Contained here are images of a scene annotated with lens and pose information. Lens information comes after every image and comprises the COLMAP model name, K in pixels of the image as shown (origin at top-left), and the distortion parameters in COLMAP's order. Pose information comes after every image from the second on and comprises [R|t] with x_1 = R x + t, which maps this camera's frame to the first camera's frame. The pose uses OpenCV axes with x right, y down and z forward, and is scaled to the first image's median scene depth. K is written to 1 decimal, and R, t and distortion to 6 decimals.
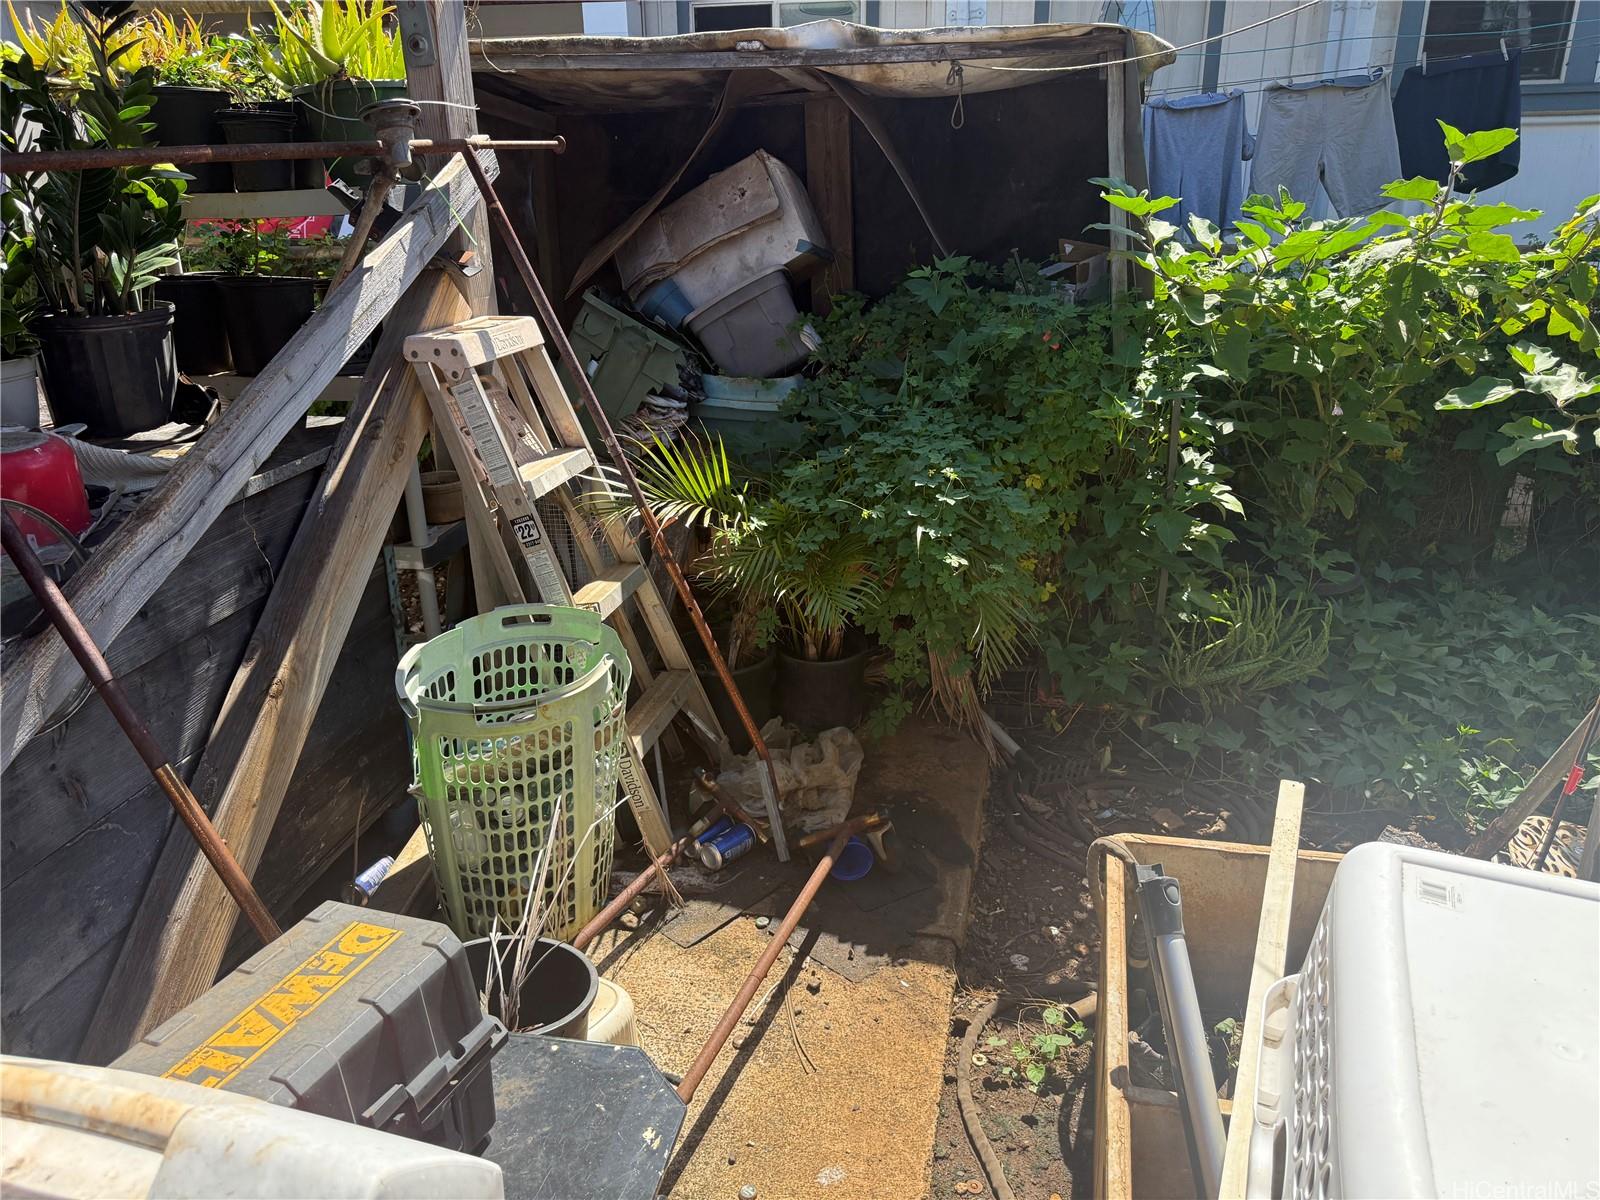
lens RADIAL K [[1128.0, 0, 788.6], [0, 1128.0, 595.9], [0, 0, 1]] dist [0.036273, -0.045346]
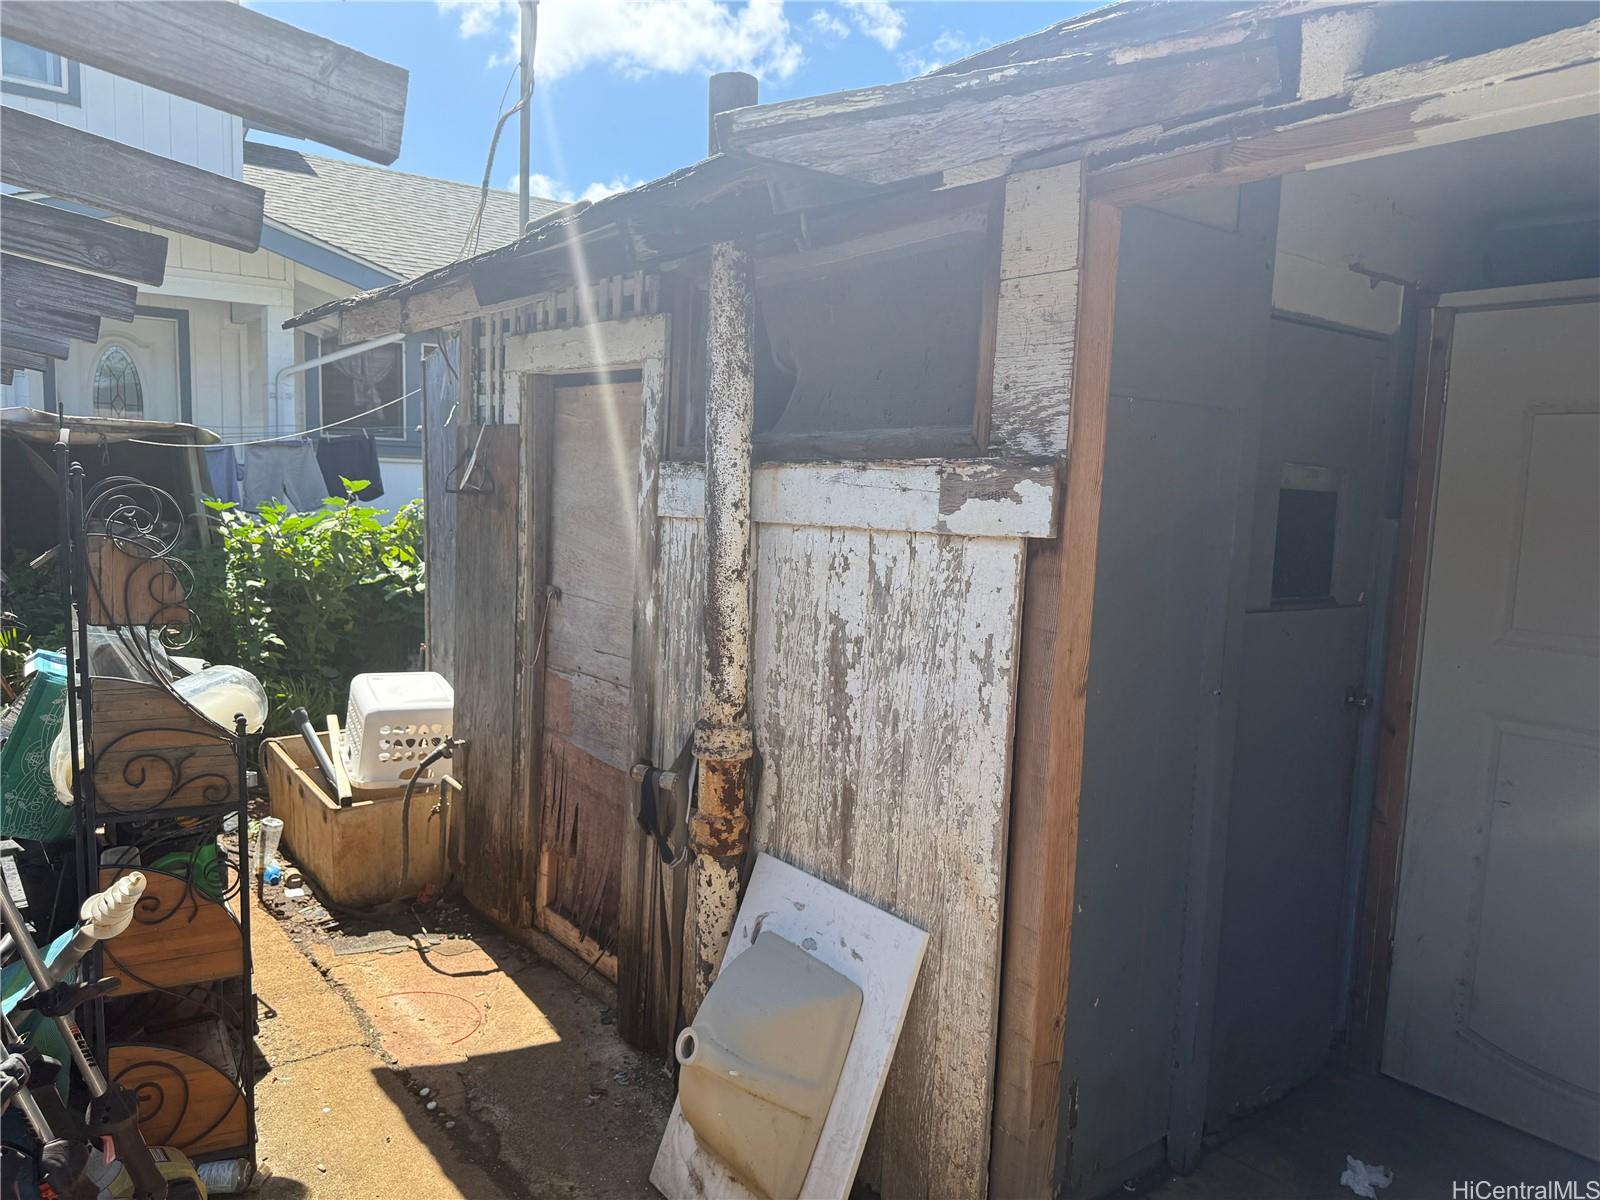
lens RADIAL K [[1128.0, 0, 796.5], [0, 1128.0, 596.1], [0, 0, 1]] dist [0.036273, -0.045346]
pose [[0.639757, -0.044337, 0.767298, -0.607598], [0.228382, 0.964208, -0.134705, 0.342830], [-0.733862, 0.261415, 0.626984, -1.048638]]
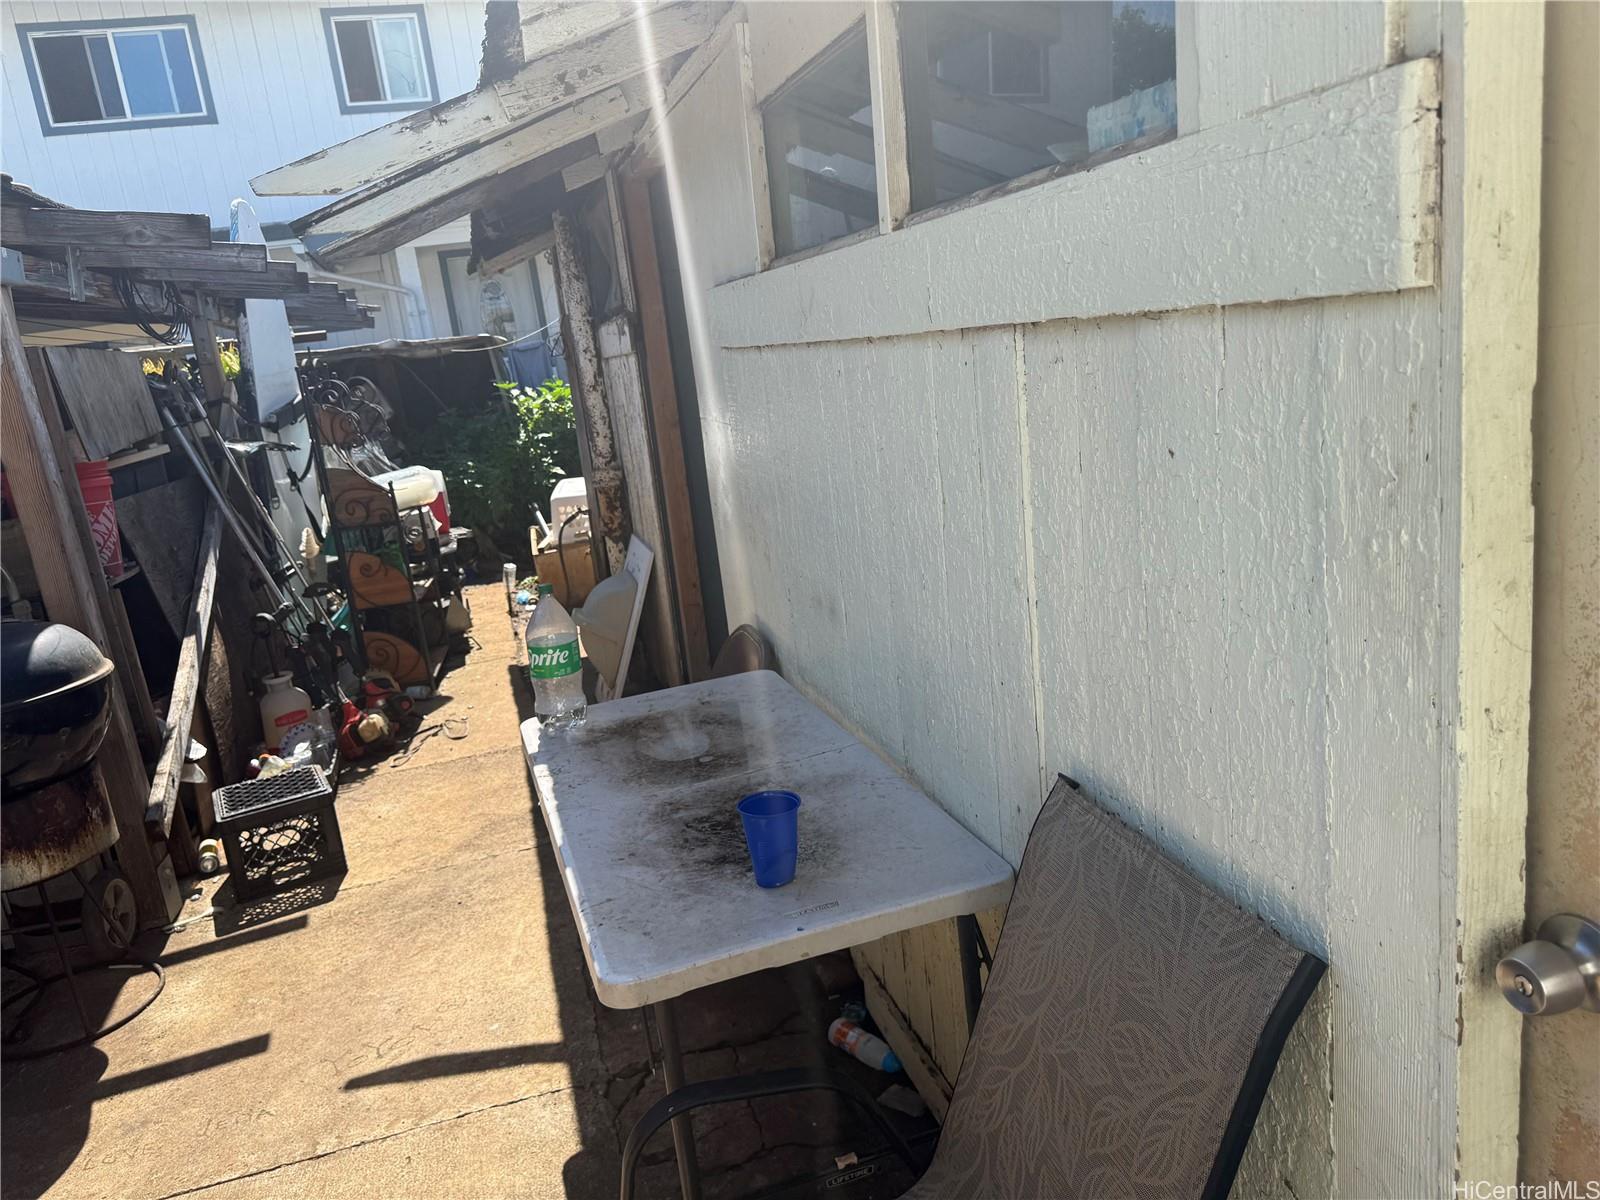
lens RADIAL K [[1128.0, 0, 813.2], [0, 1128.0, 600.6], [0, 0, 1]] dist [0.036273, -0.045346]
pose [[0.870778, -0.195295, 0.451227, -0.495464], [0.262885, 0.960468, -0.091615, 0.748789], [-0.415497, 0.198397, 0.887694, -2.052629]]
